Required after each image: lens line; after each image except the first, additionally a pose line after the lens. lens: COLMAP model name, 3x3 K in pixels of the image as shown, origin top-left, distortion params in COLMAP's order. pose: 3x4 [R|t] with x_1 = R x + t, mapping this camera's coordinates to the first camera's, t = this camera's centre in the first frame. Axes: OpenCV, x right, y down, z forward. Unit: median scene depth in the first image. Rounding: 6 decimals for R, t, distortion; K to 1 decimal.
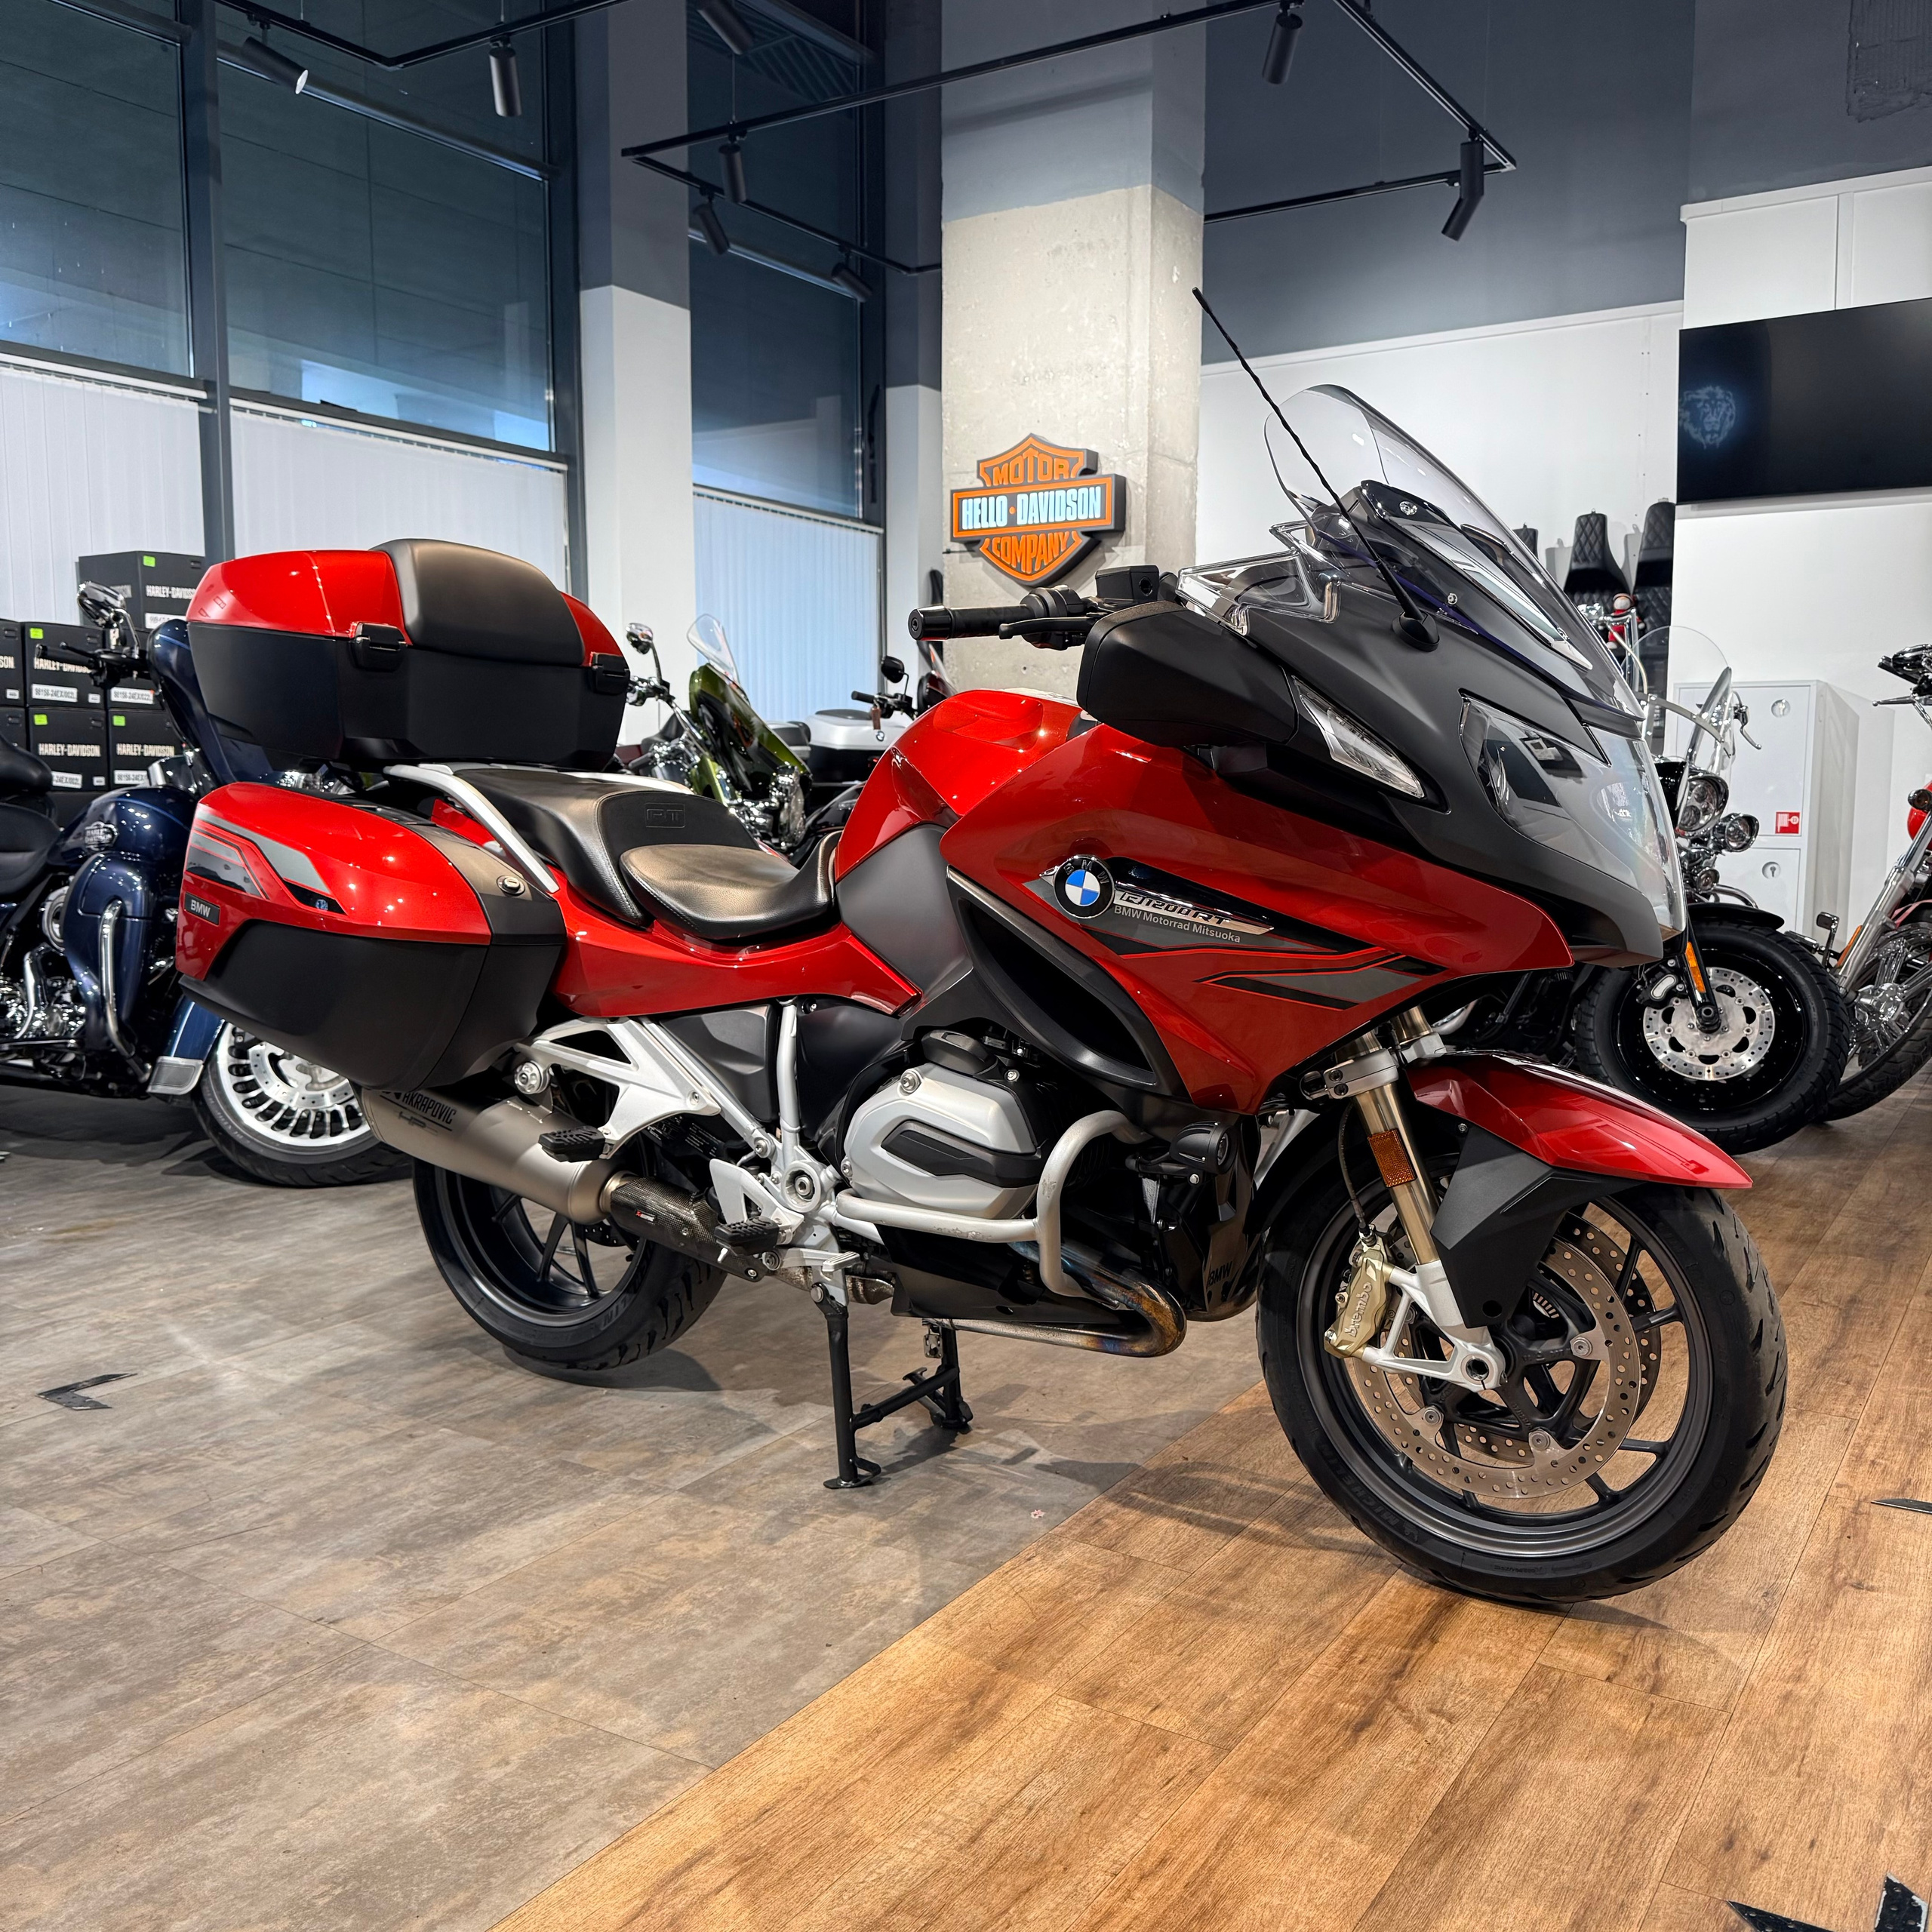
lens RADIAL K [[1786.4, 0, 974.2], [0, 1786.4, 1017.6], [0, 0, 1]] dist [0.082853, -0.137134]
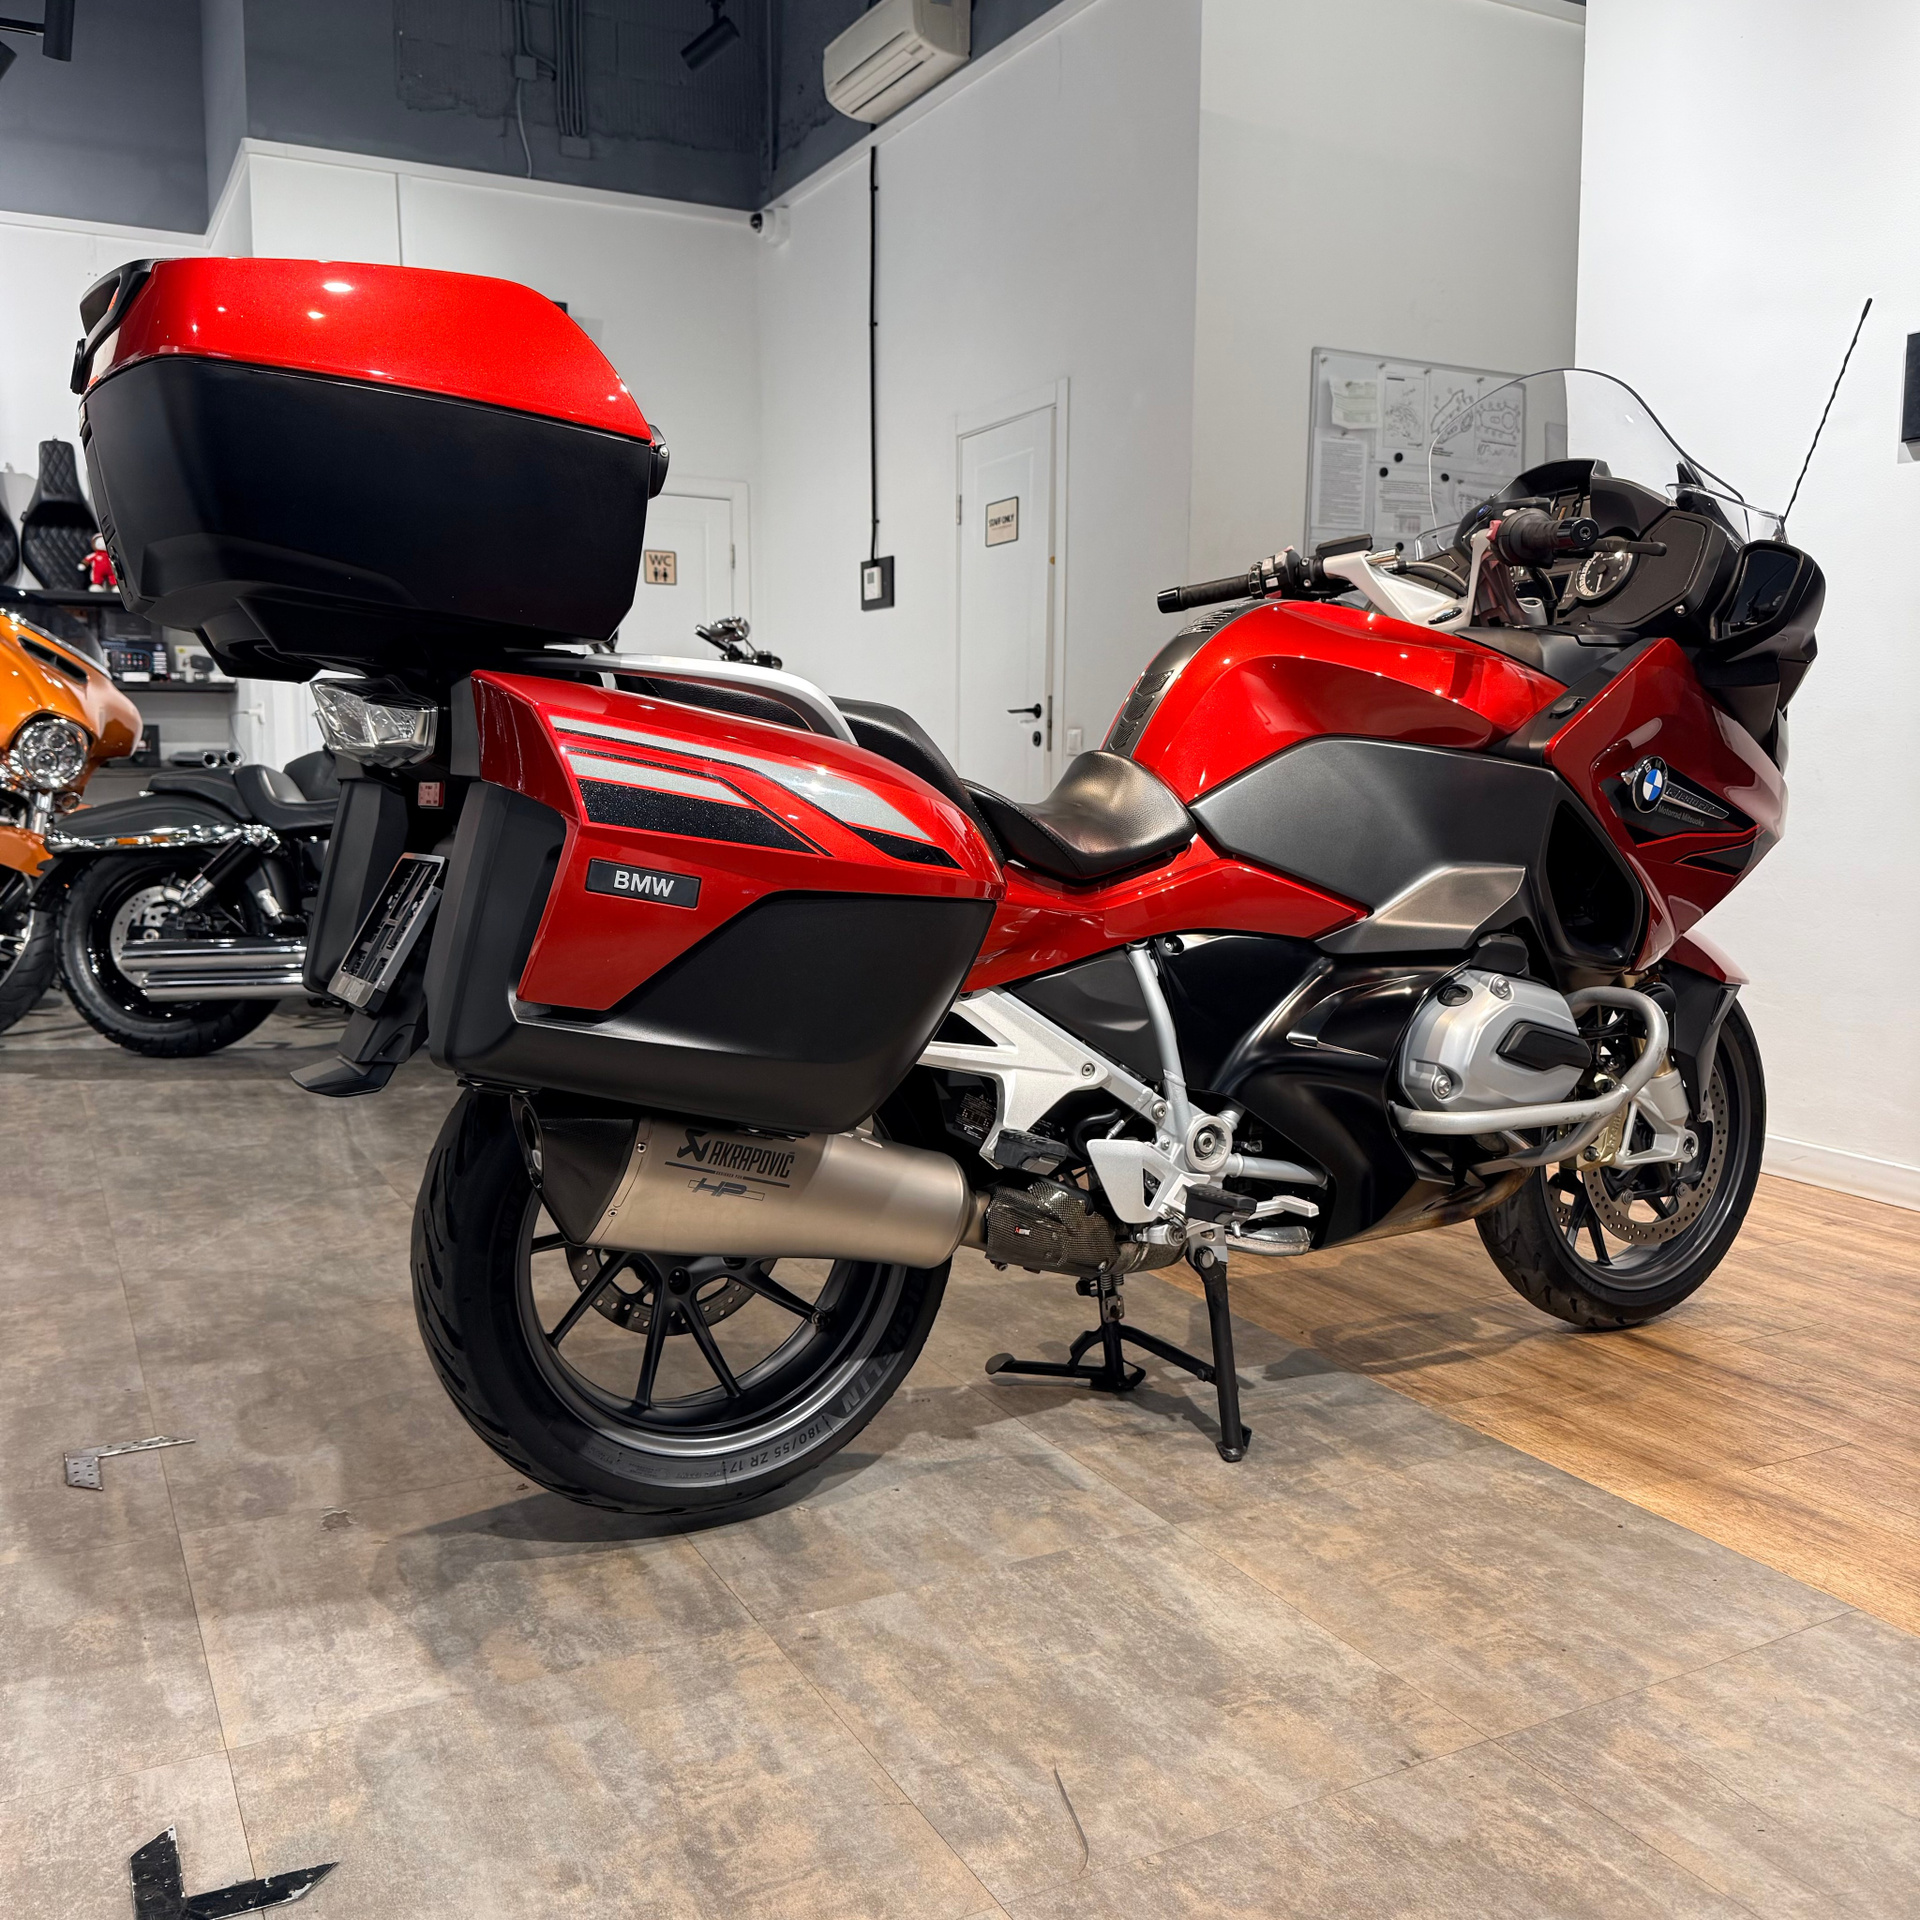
lens RADIAL K [[1794.3, 0, 960.0], [0, 1794.3, 960.0], [0, 0, 1]] dist [0.082855, -0.154597]
pose [[0.493646, -0.100789, 0.863803, -0.893238], [0.111198, 0.992424, 0.052250, -0.055746], [-0.862525, 0.070261, 0.501113, 0.617146]]
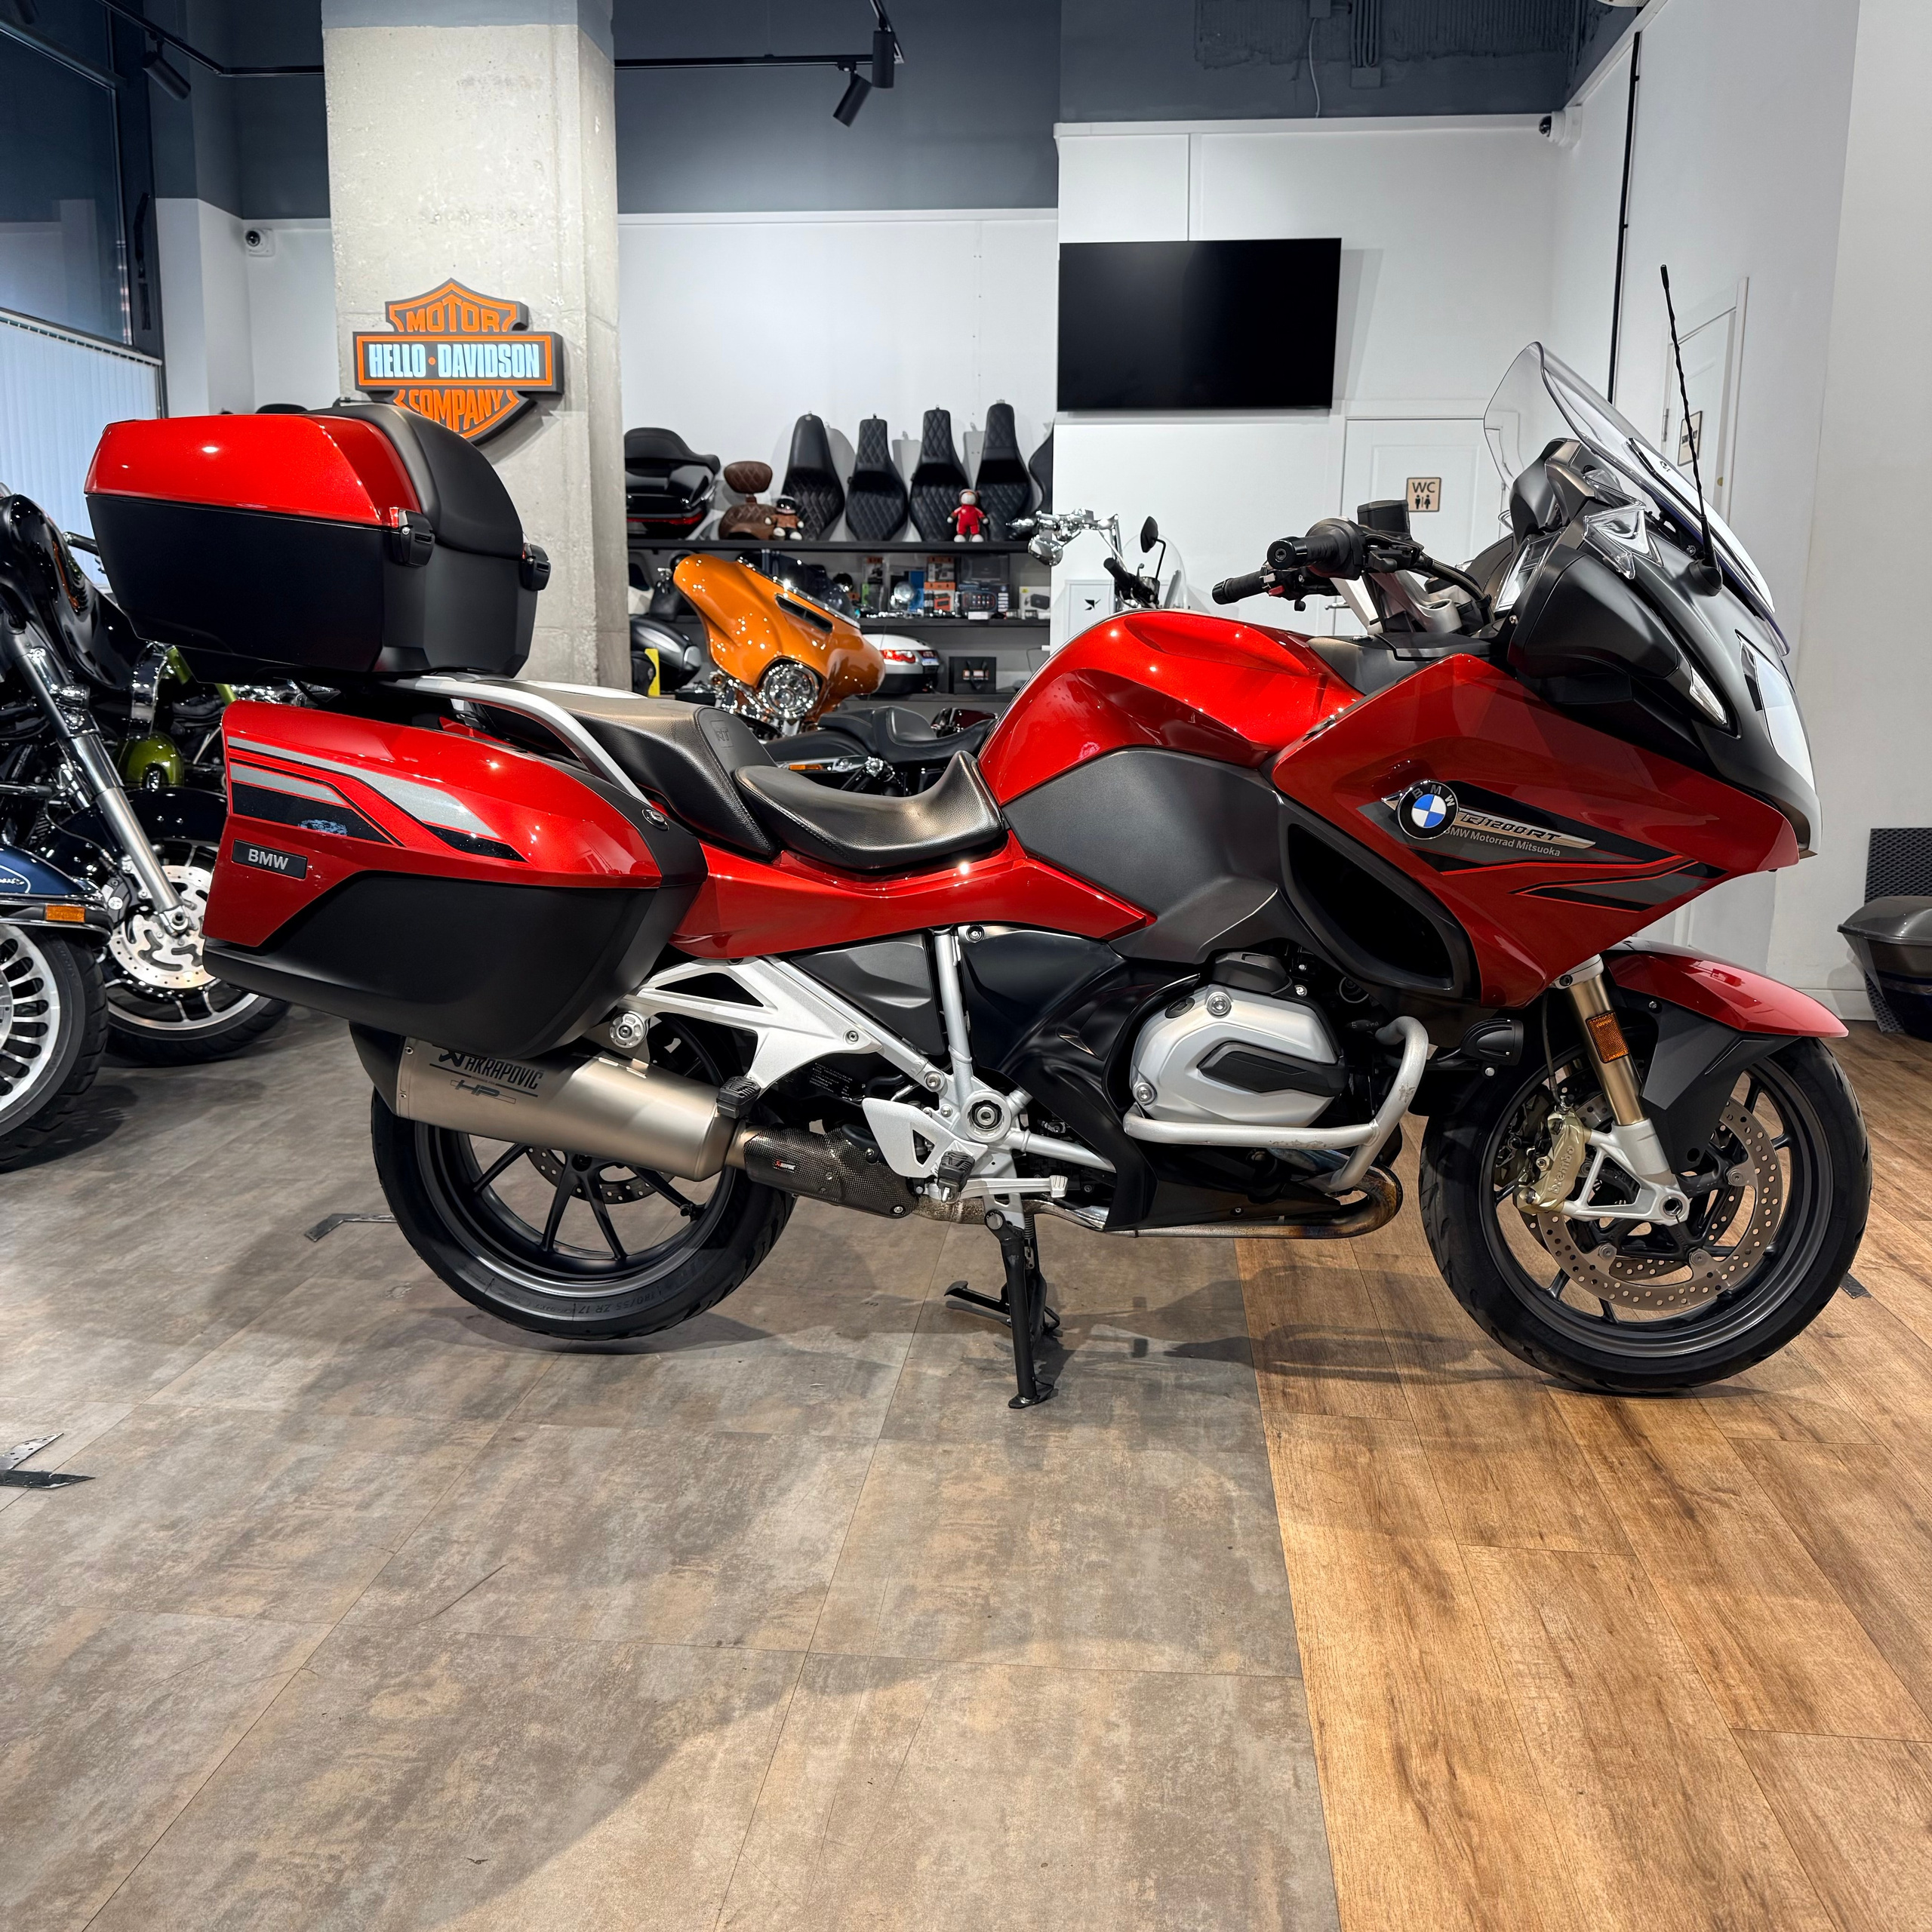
lens RADIAL K [[1786.7, 0, 967.7], [0, 1786.7, 989.4], [0, 0, 1]] dist [0.092995, -0.167034]
pose [[0.891160, -0.077418, 0.447035, -0.519004], [0.050515, 0.996138, 0.071810, -0.045041], [-0.450868, -0.041412, 0.891629, 0.118515]]
